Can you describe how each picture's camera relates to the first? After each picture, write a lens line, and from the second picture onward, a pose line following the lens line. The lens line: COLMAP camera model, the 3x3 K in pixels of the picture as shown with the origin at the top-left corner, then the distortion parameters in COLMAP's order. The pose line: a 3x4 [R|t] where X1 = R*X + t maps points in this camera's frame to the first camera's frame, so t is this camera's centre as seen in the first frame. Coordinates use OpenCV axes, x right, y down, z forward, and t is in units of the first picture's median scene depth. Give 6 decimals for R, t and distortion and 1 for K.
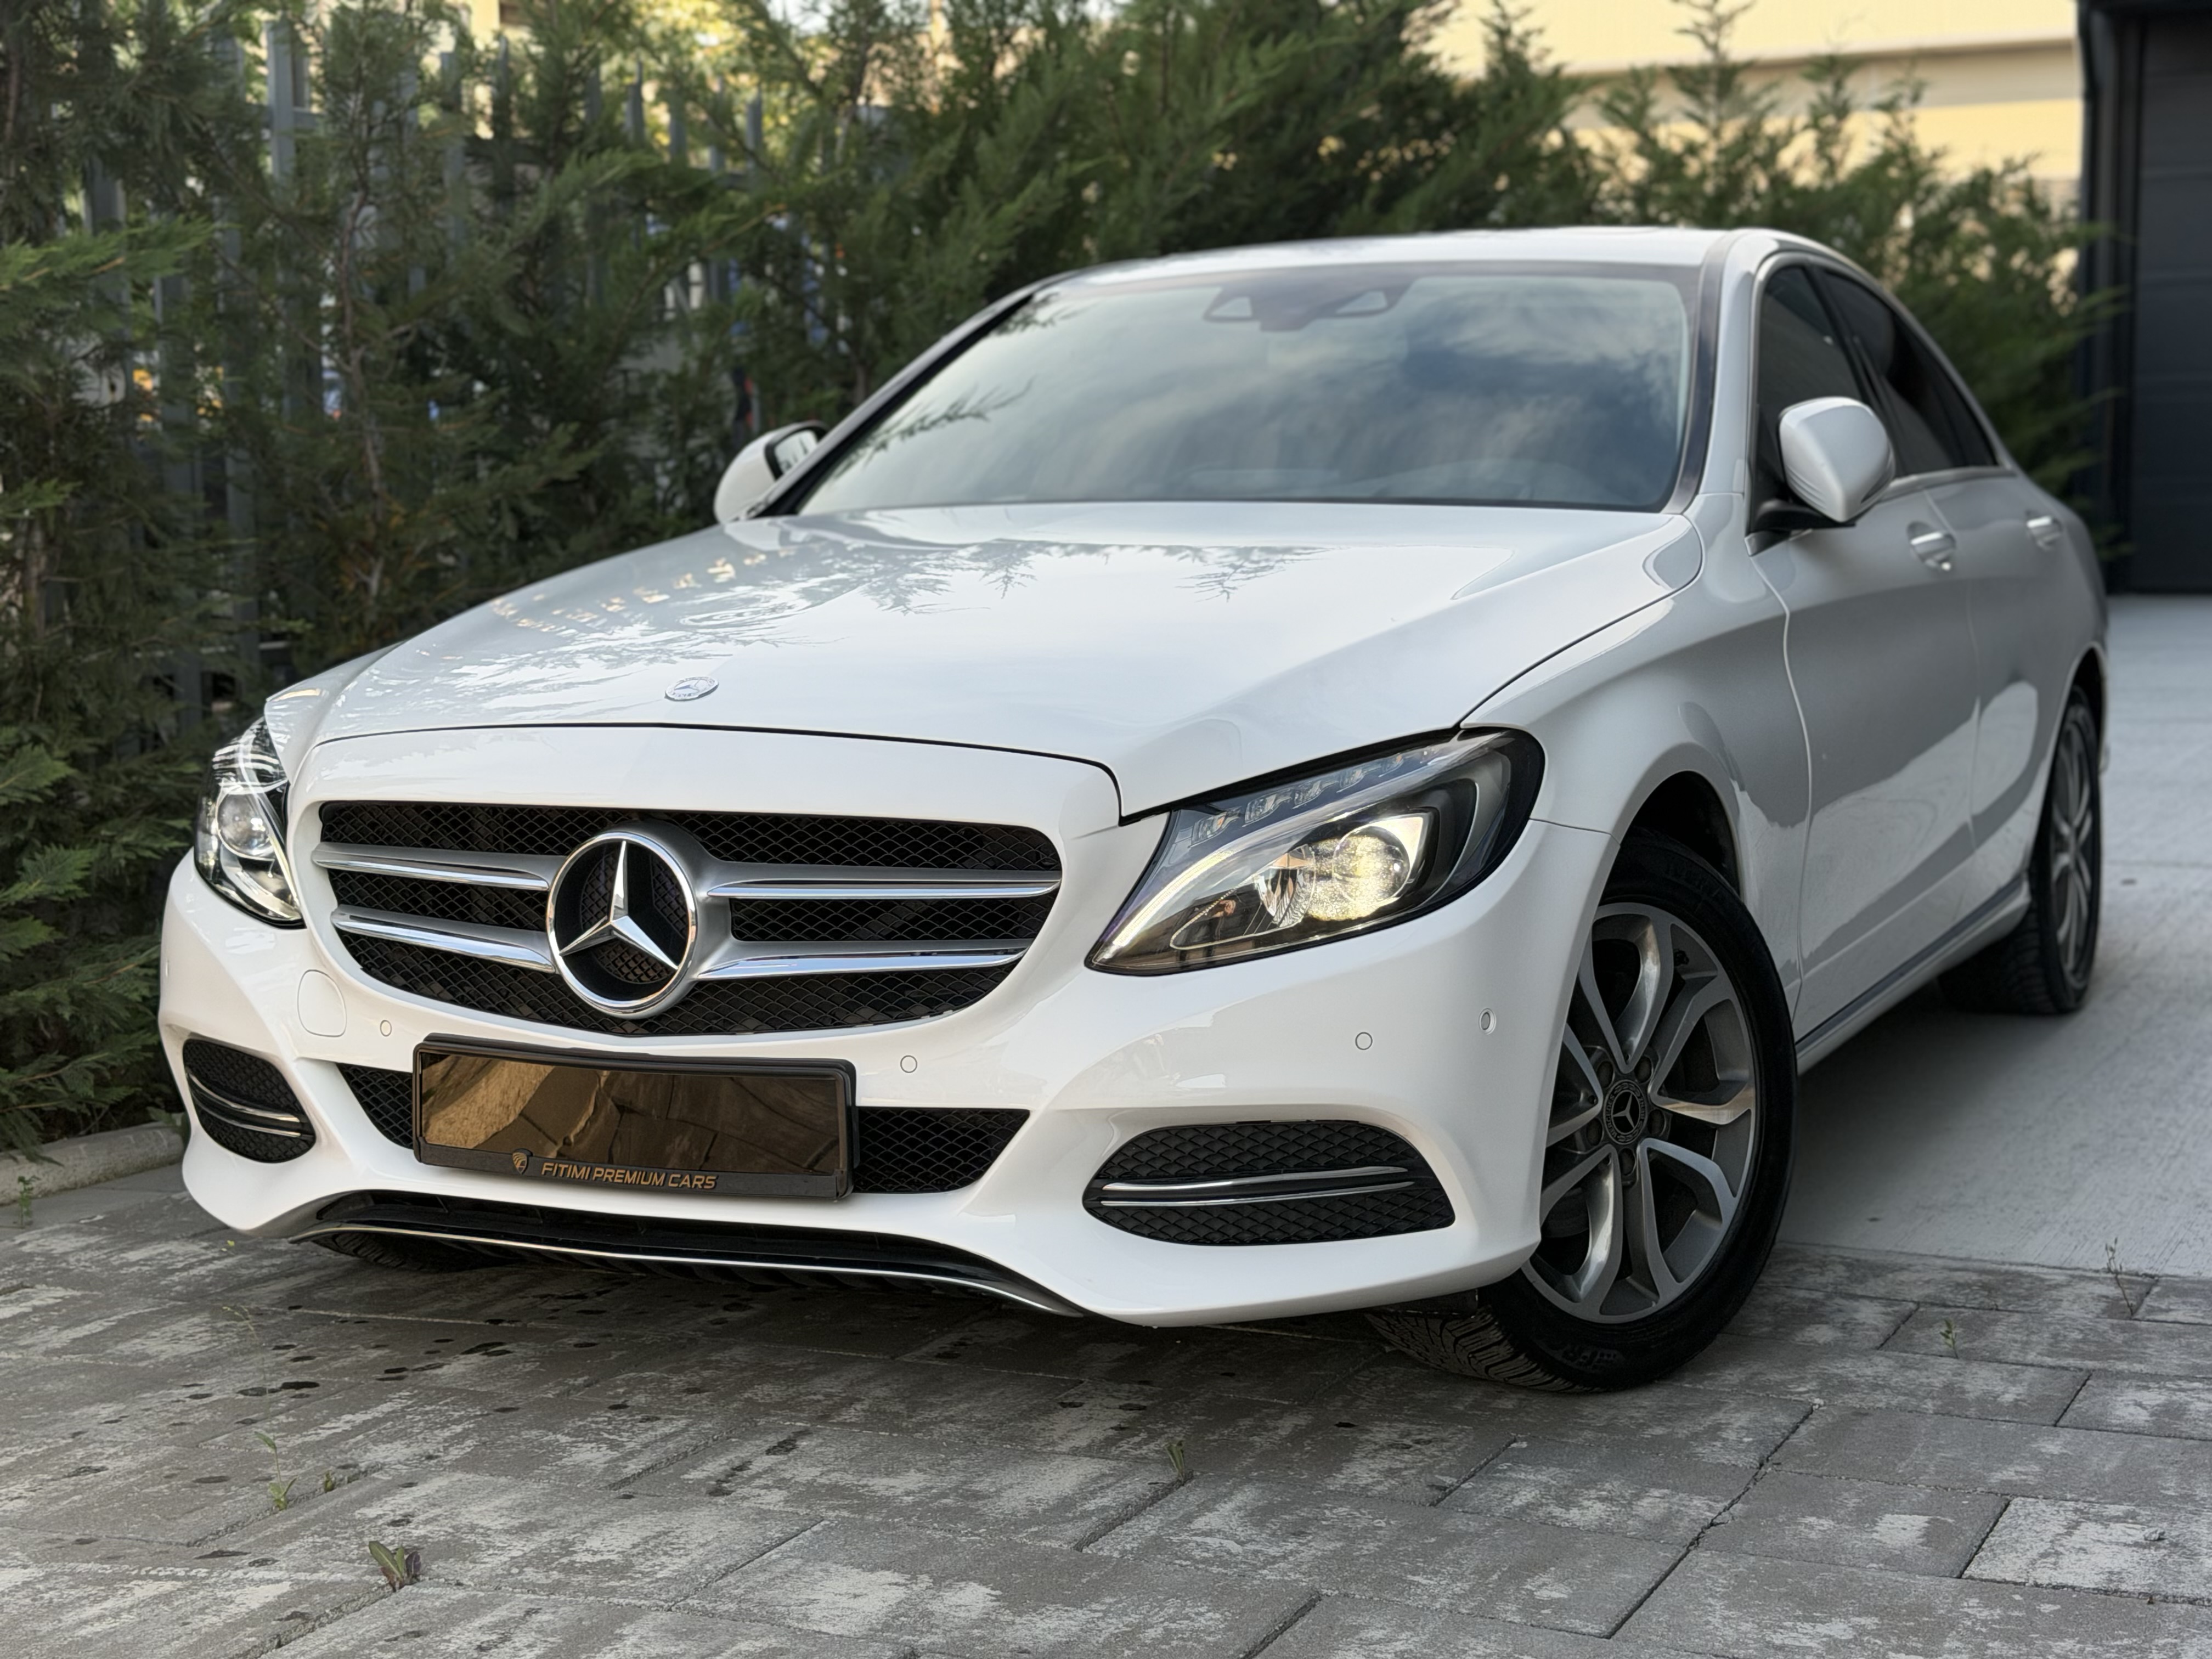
lens RADIAL K [[3425.2, 0, 1137.2], [0, 3425.2, 922.1], [0, 0, 1]] dist [0.086940, 0.000000]
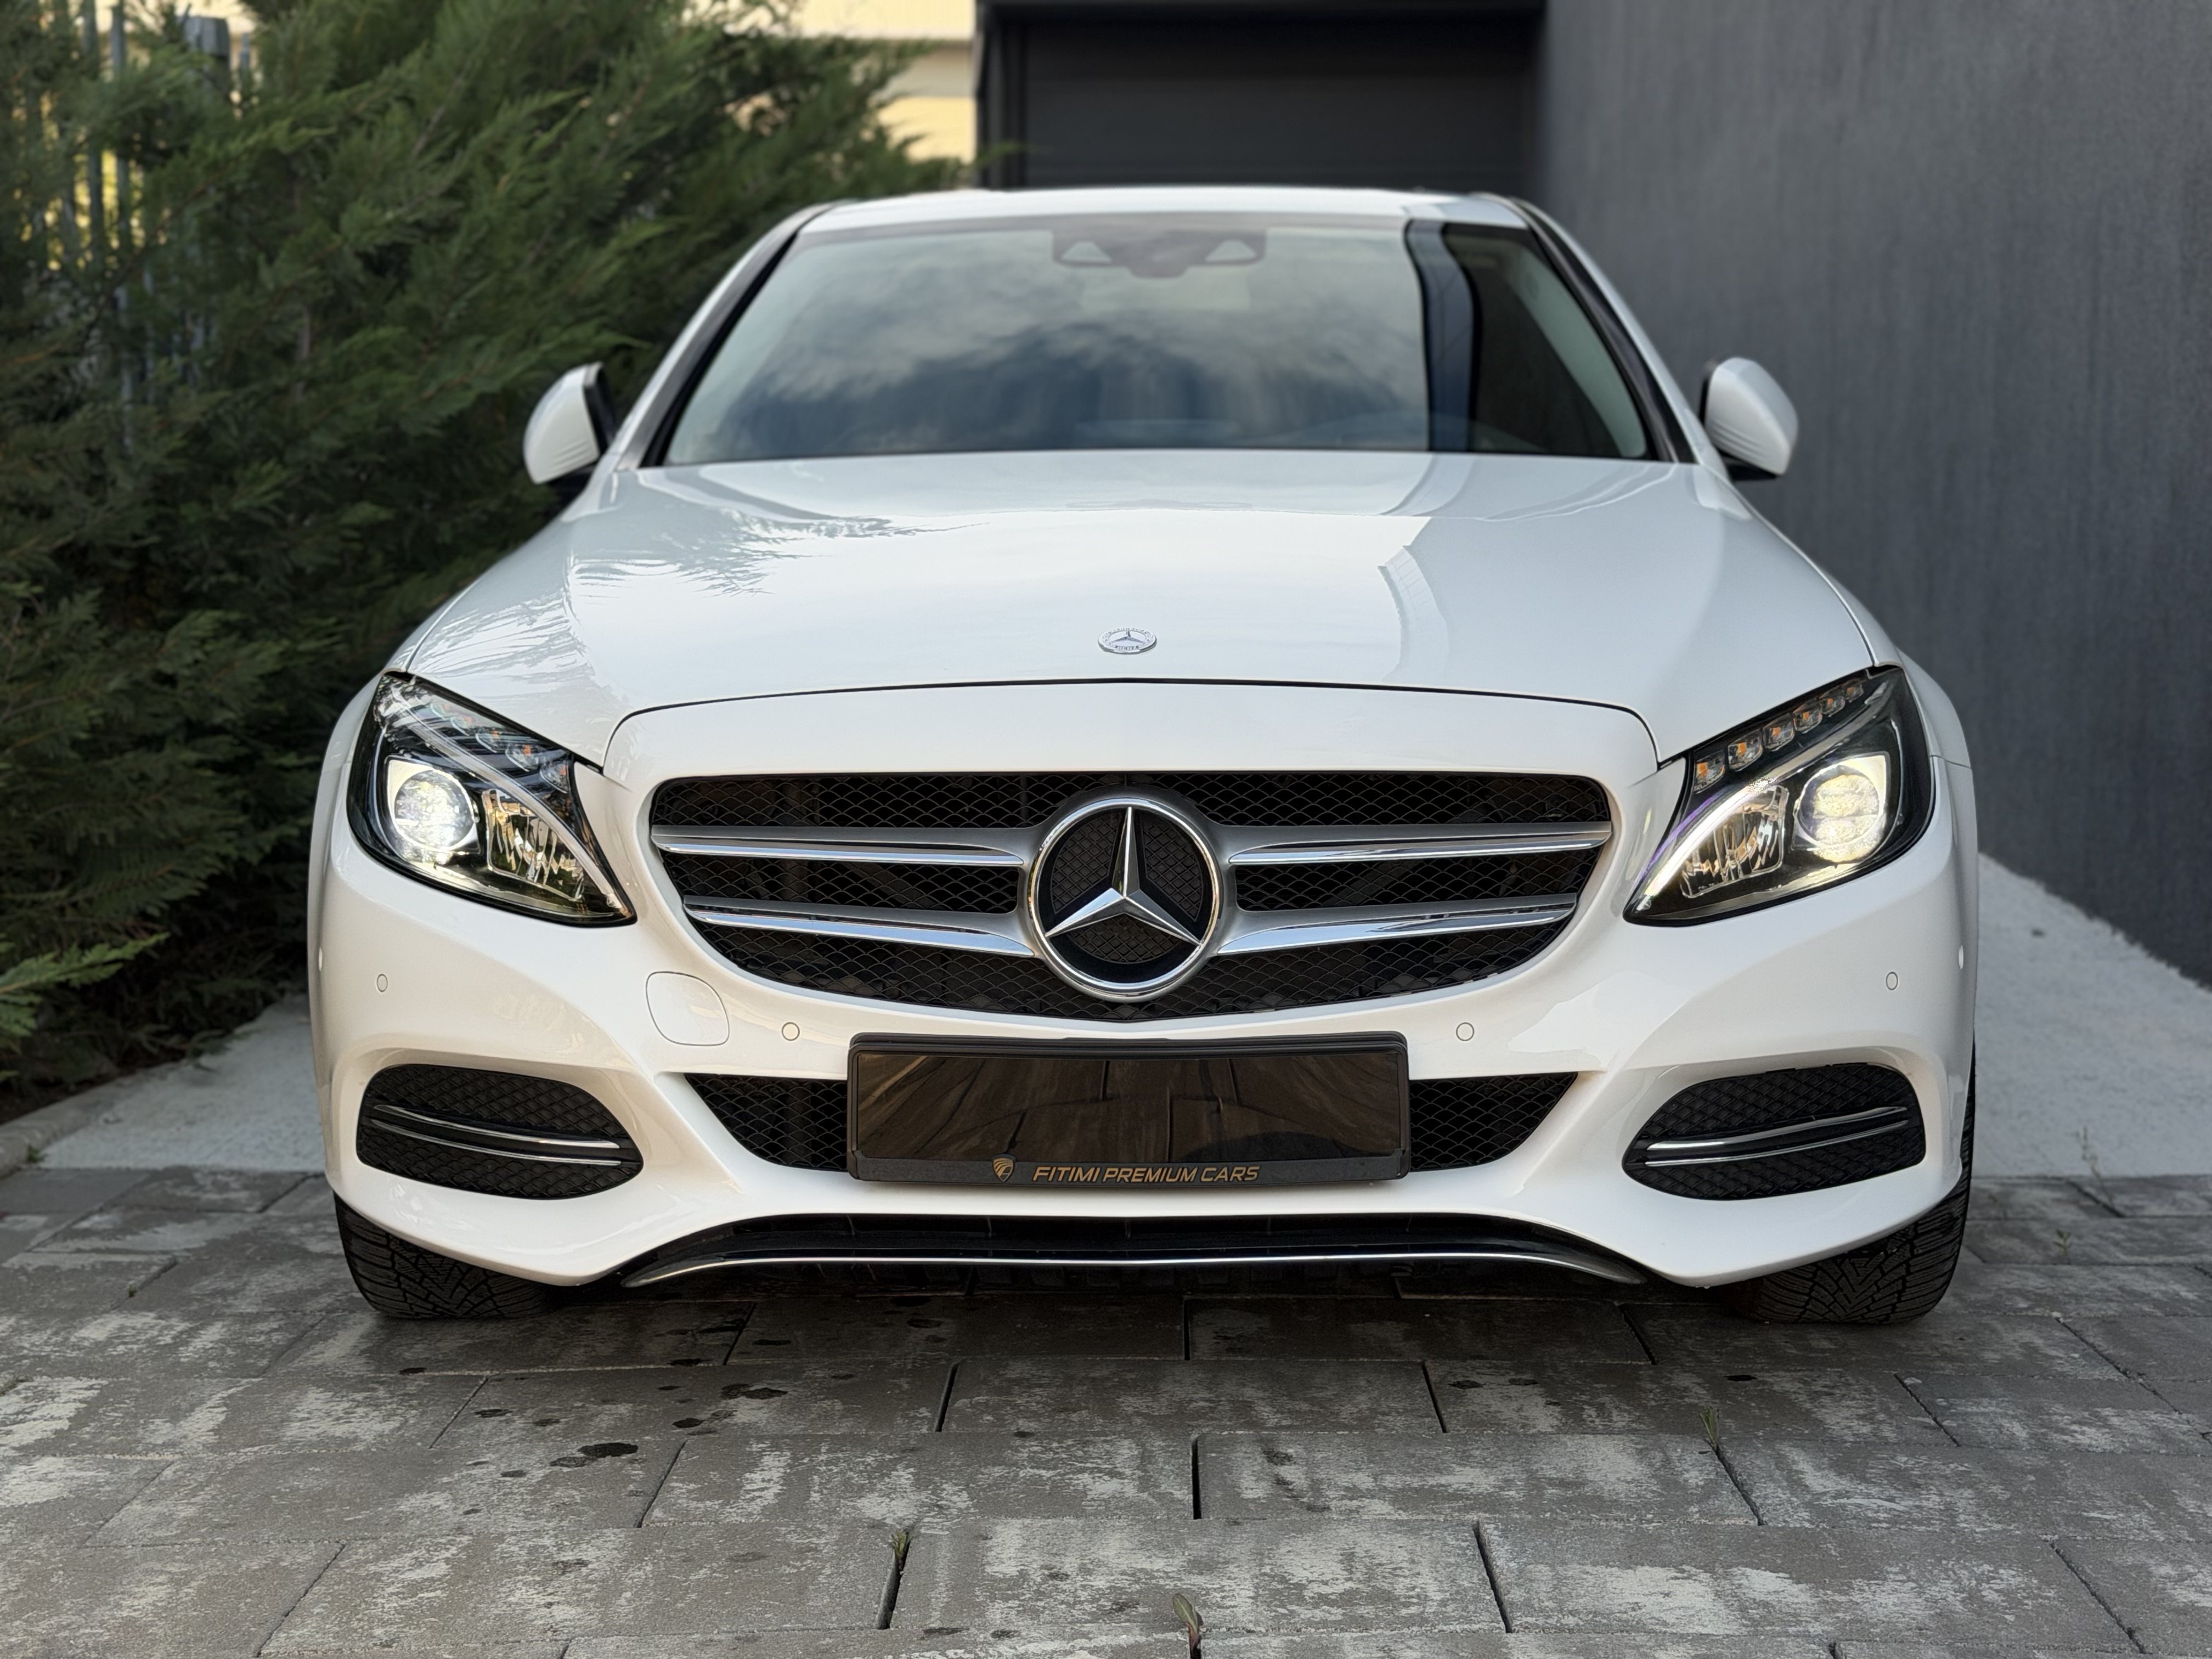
lens RADIAL K [[3425.2, 0, 1096.6], [0, 3425.2, 835.1], [0, 0, 1]] dist [0.086940, 0.000000]
pose [[0.928621, -0.038394, 0.369037, -0.495466], [0.046149, 0.998860, -0.012206, -0.005591], [-0.368147, 0.028366, 0.929335, 0.155973]]
